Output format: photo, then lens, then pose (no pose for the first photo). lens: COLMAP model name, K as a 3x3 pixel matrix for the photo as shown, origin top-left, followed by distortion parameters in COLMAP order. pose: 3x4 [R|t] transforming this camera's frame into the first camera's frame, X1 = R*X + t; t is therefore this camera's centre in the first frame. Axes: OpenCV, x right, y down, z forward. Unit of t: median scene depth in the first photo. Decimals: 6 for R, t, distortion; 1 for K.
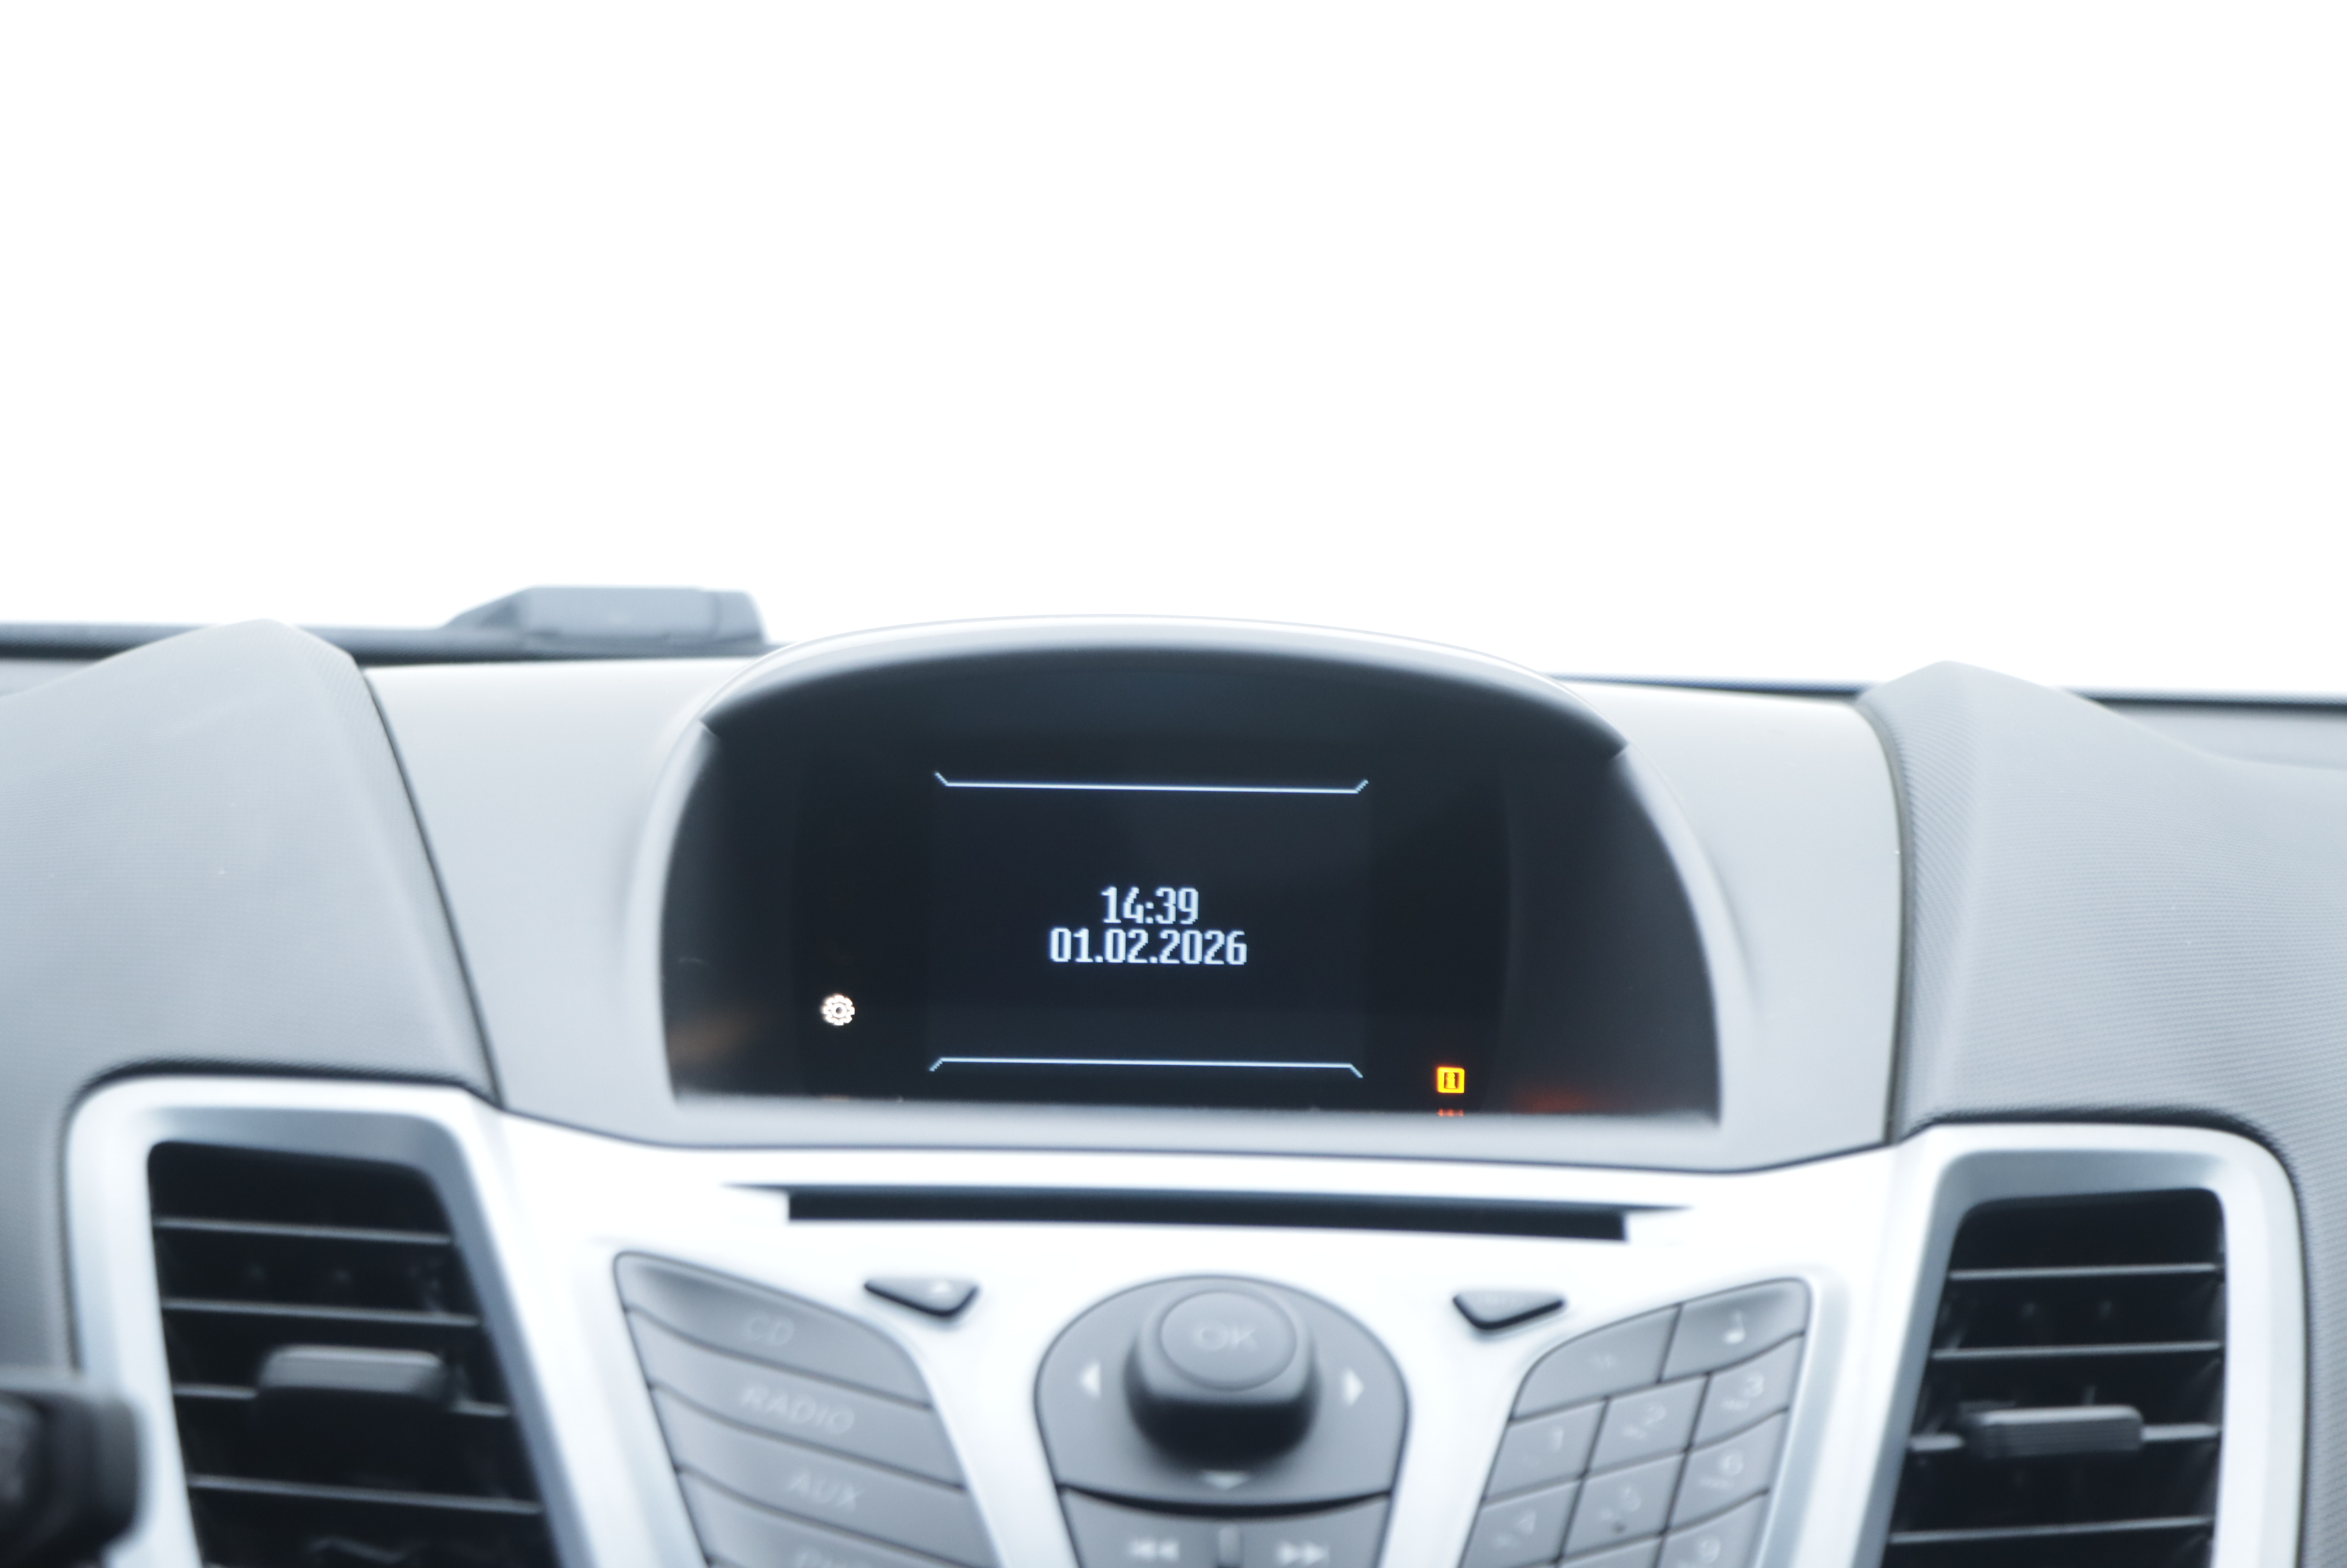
lens RADIAL K [[7685.7, 0, 1179.9], [0, 7685.7, 839.8], [0, 0, 1]] dist [0.485838, 1.118456]
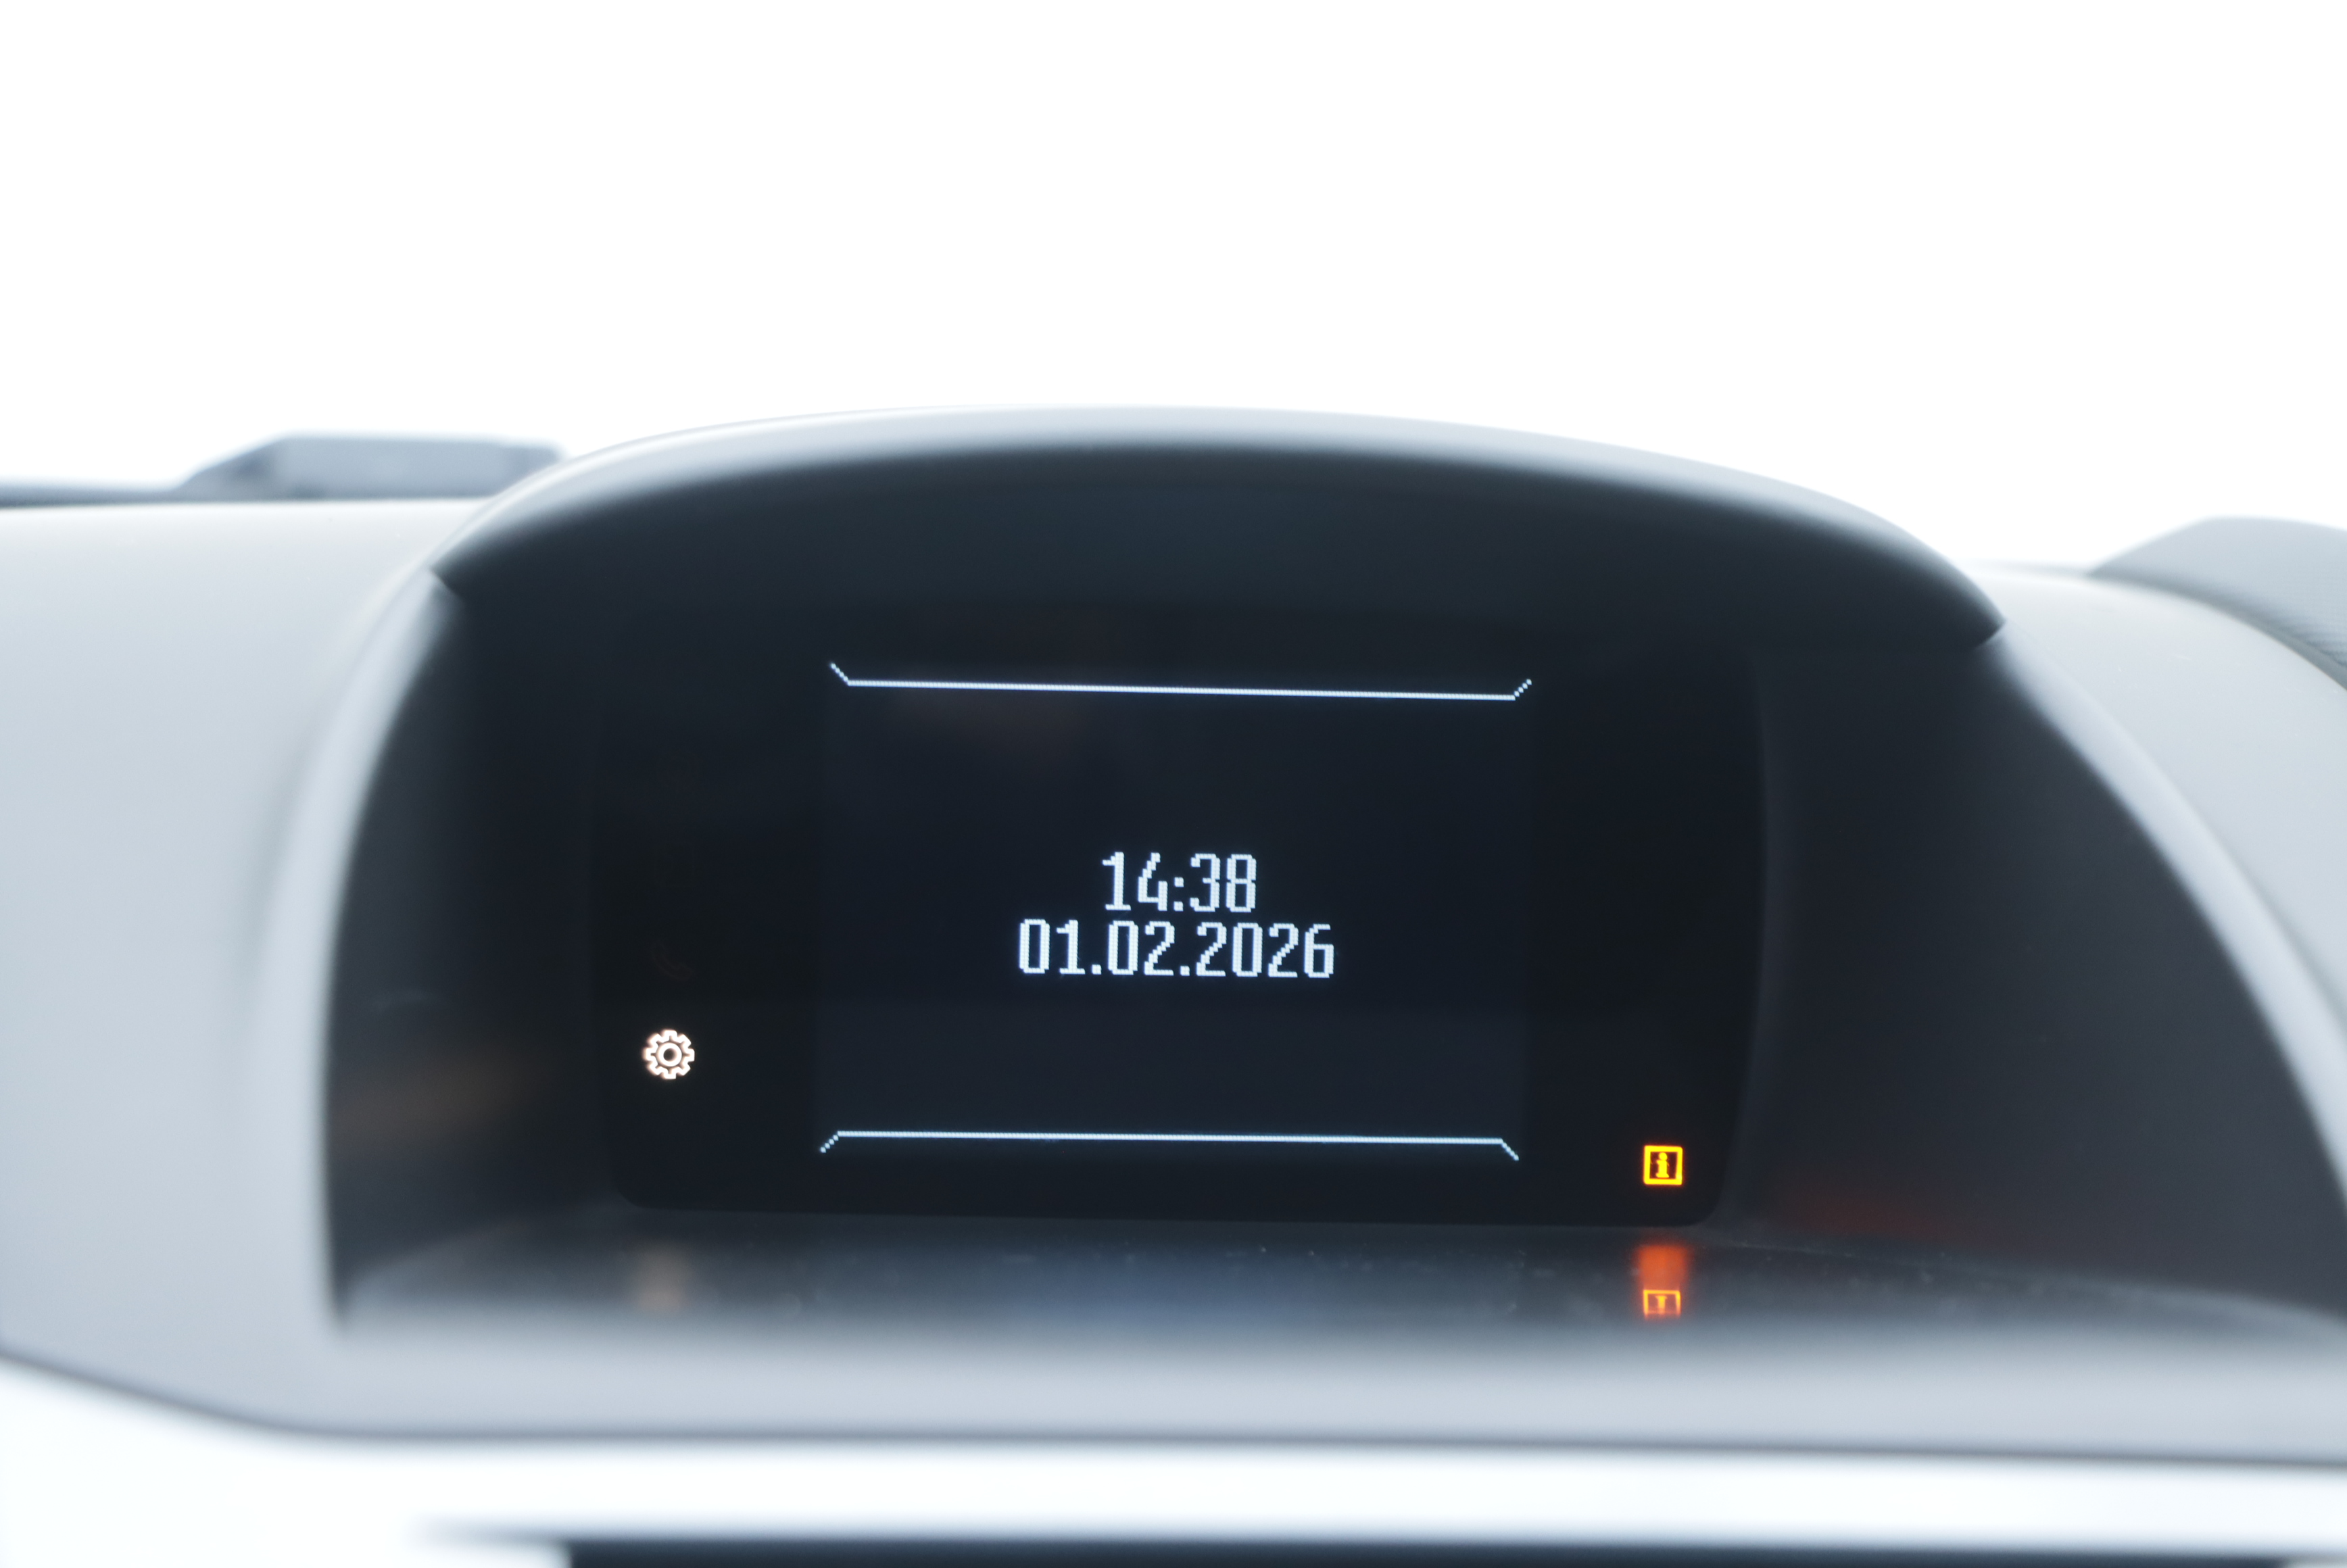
lens RADIAL K [[5912.8, 0, 1173.5], [0, 5912.8, 784.0], [0, 0, 1]] dist [0.008009, -0.030571]
pose [[0.999213, 0.003359, 0.039533, -0.023016], [-0.003714, 0.999953, 0.008912, -0.003464], [-0.039501, -0.009052, 0.999179, 0.529914]]
